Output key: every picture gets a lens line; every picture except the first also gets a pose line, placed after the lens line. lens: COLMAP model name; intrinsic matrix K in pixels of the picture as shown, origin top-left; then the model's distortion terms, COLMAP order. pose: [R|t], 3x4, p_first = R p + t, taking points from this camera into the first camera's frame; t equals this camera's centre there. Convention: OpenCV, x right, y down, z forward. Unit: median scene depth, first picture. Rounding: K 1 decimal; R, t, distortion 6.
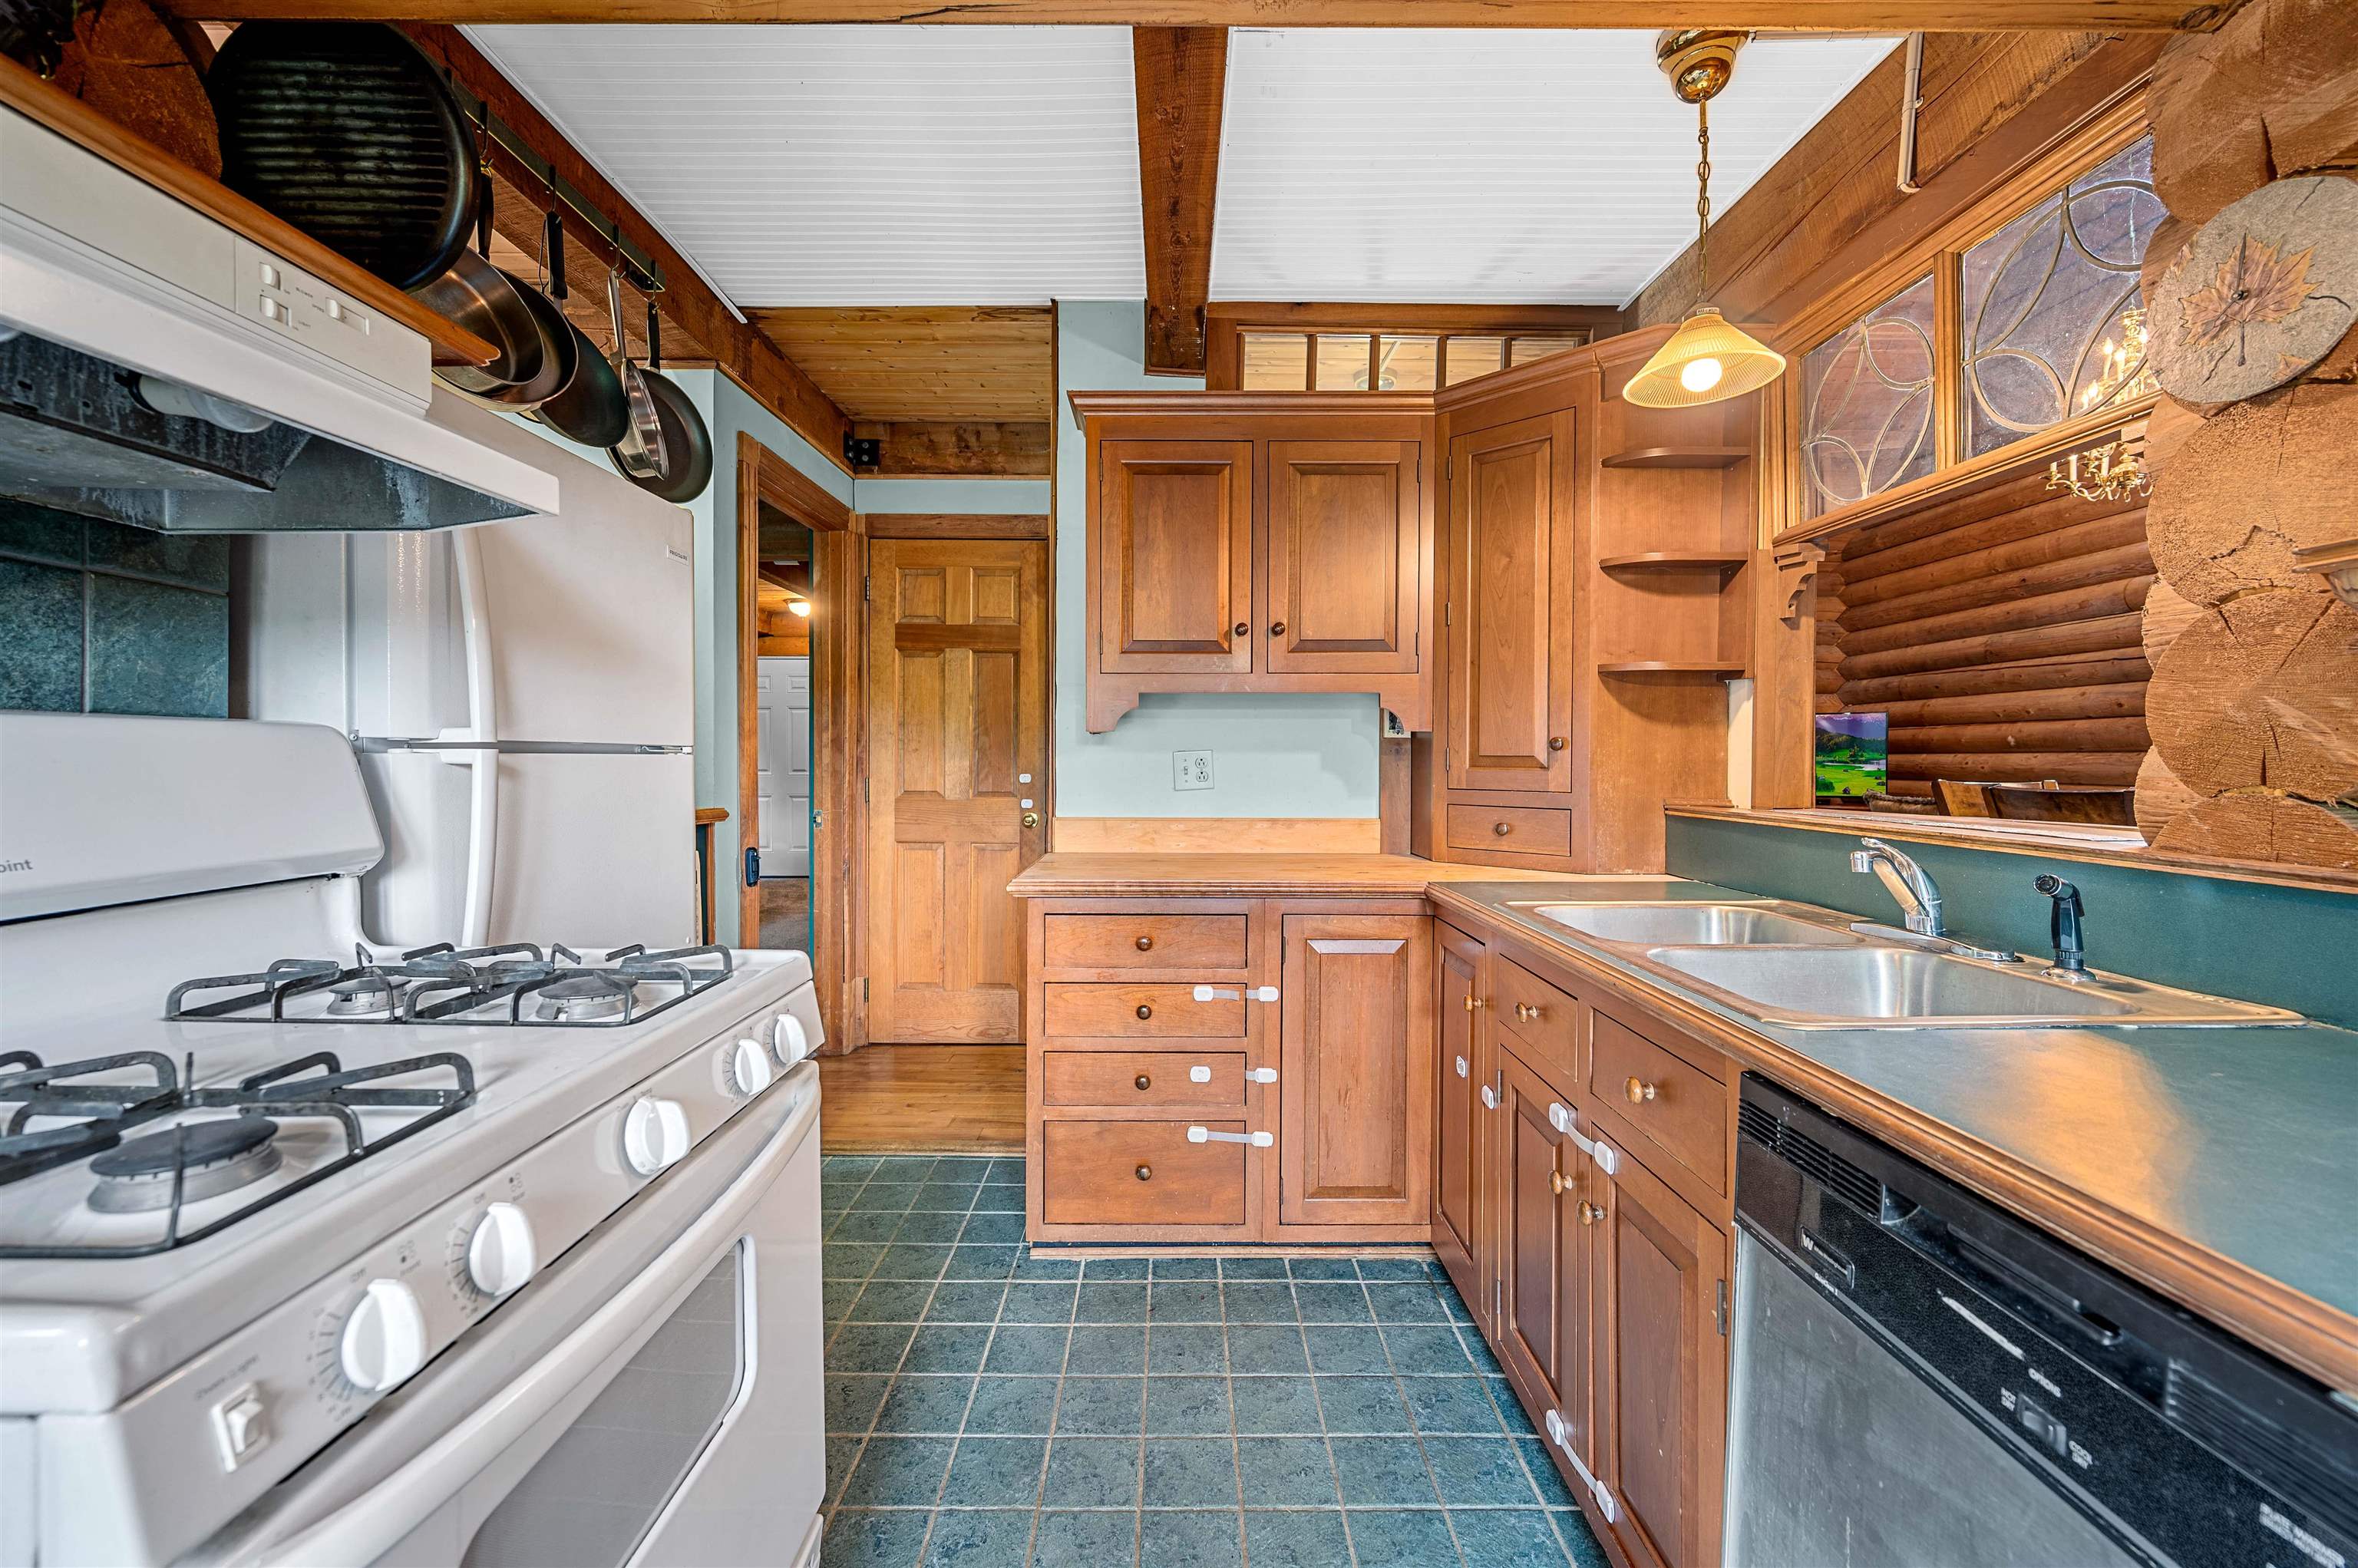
lens RADIAL K [[928.1, 0, 1184.4], [0, 928.1, 769.1], [0, 0, 1]] dist [-0.001841, -0.000146]
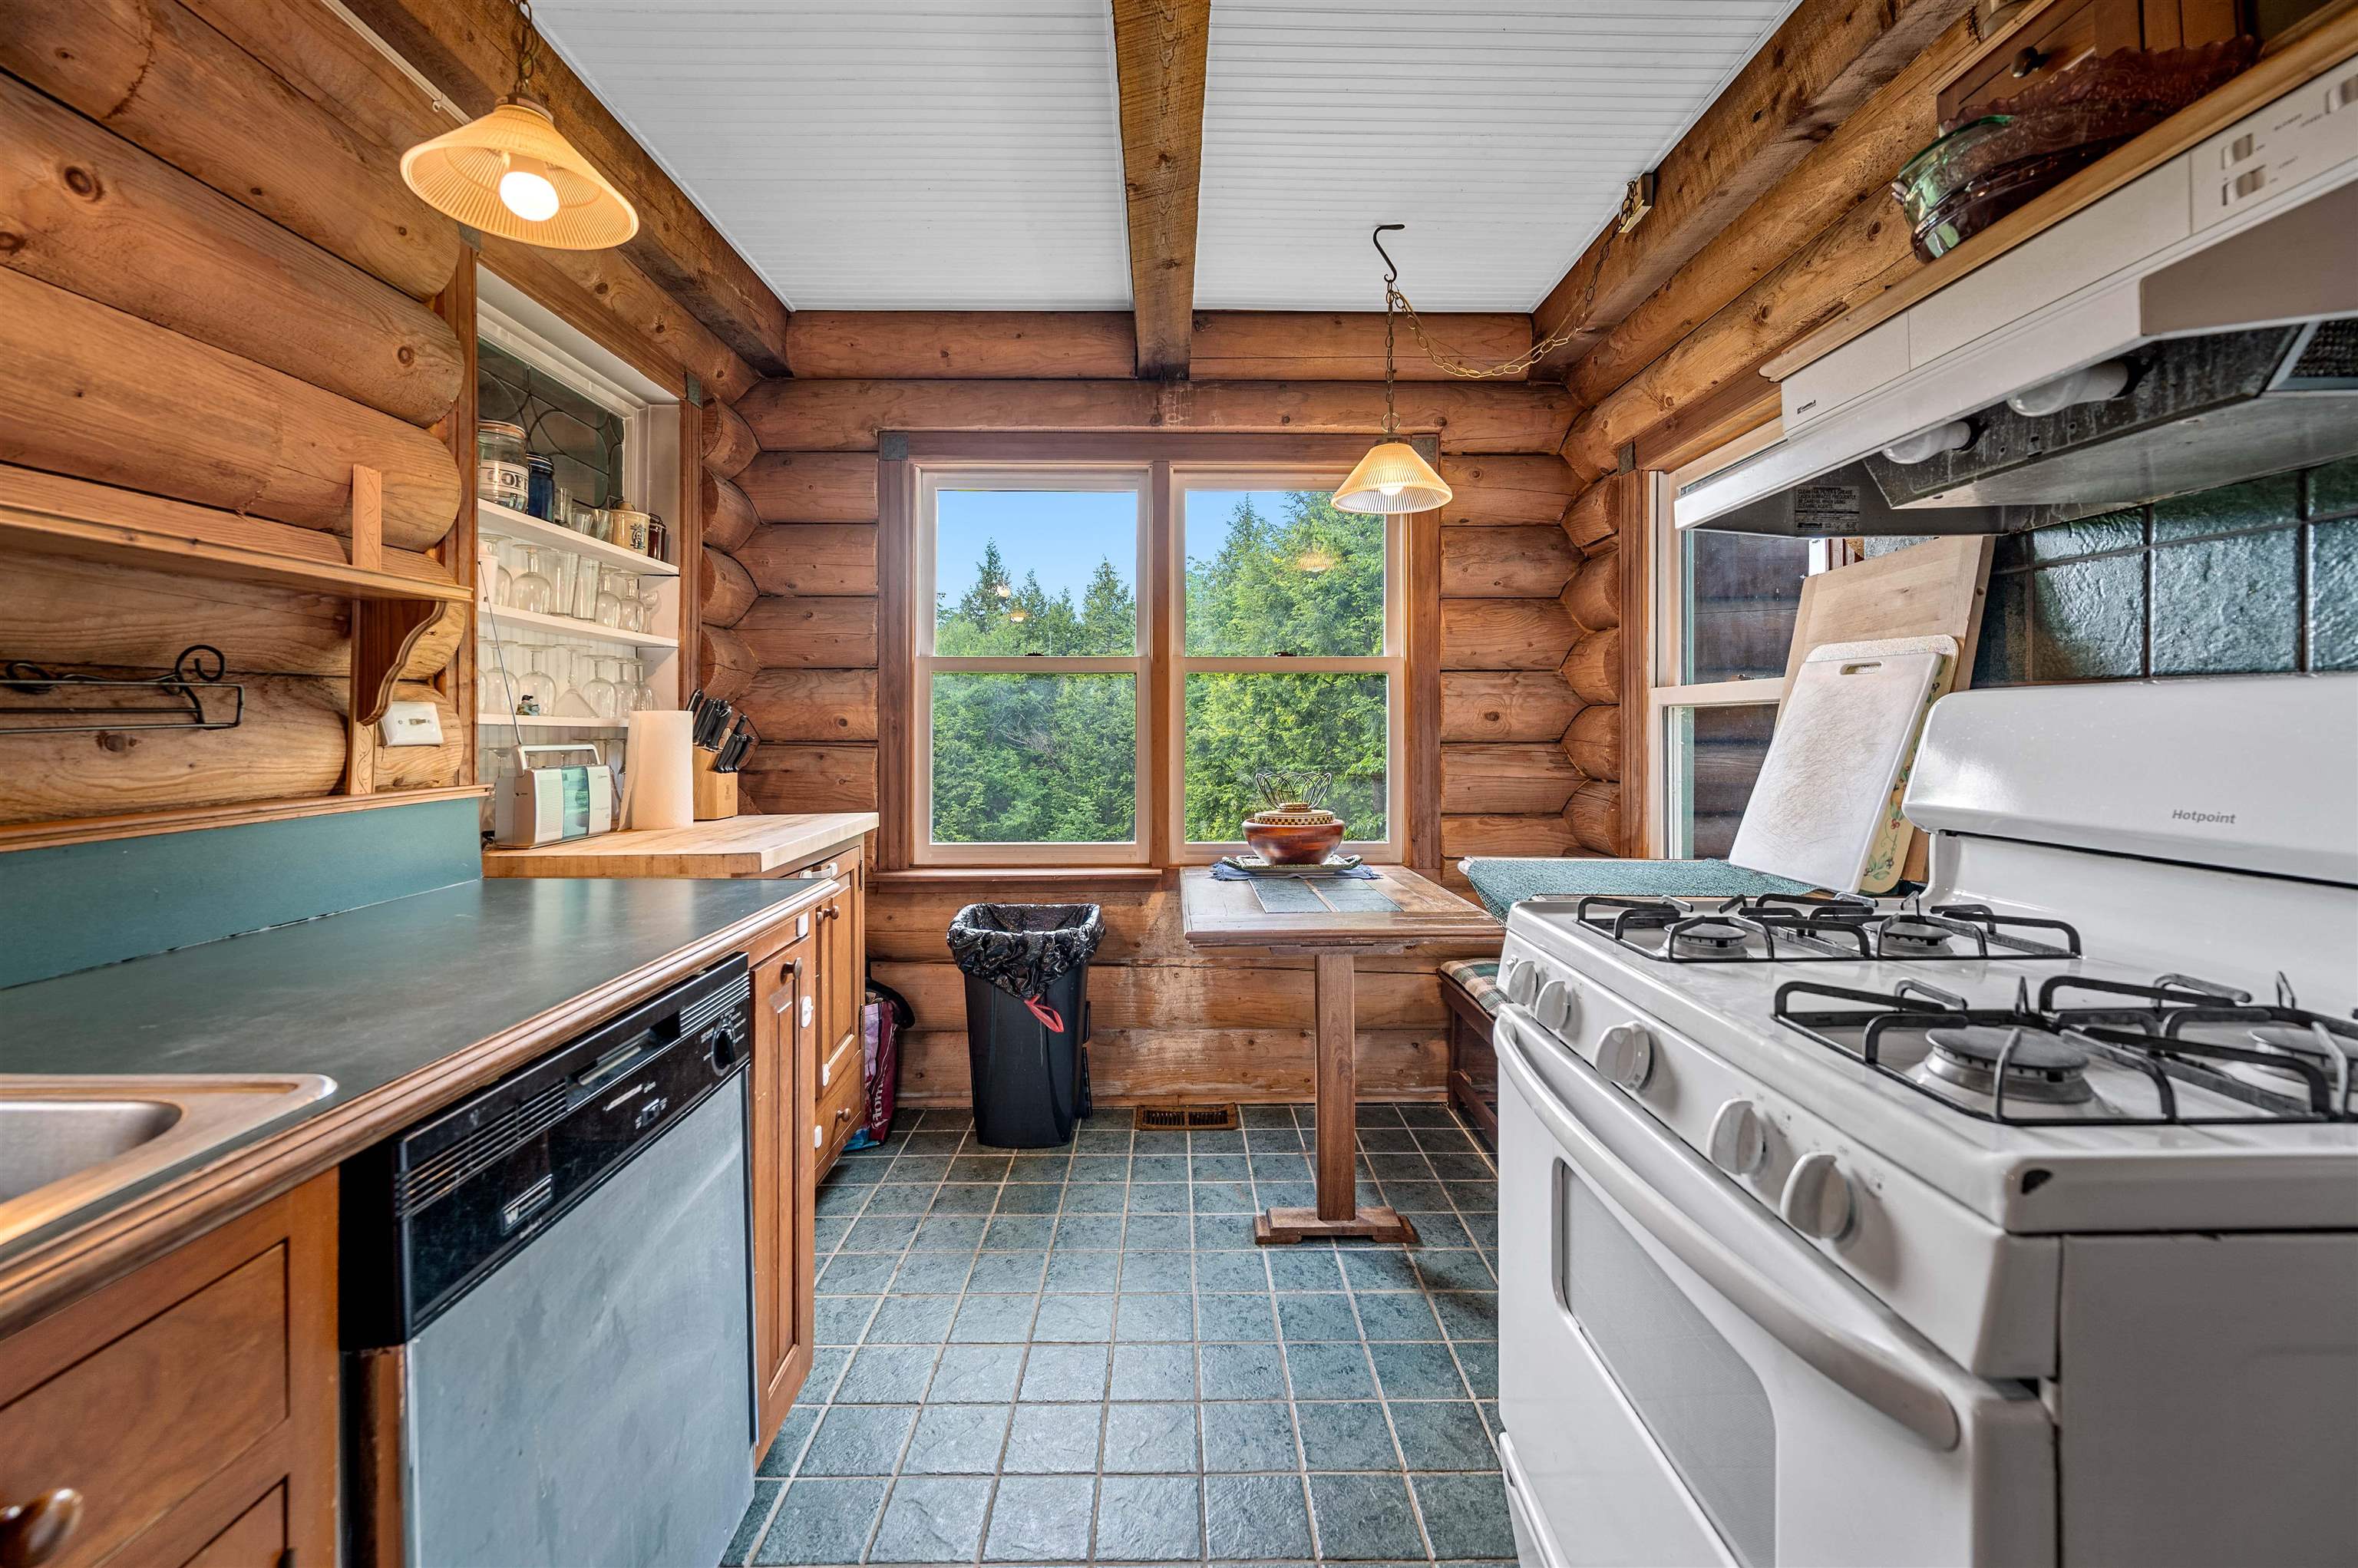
lens RADIAL K [[928.1, 0, 1187.5], [0, 928.1, 727.1], [0, 0, 1]] dist [-0.001841, -0.000146]
pose [[-0.999948, -0.001555, -0.010069, -0.030199], [-0.001770, 0.999770, 0.021376, -0.029026], [0.010034, 0.021393, -0.999721, 2.441703]]
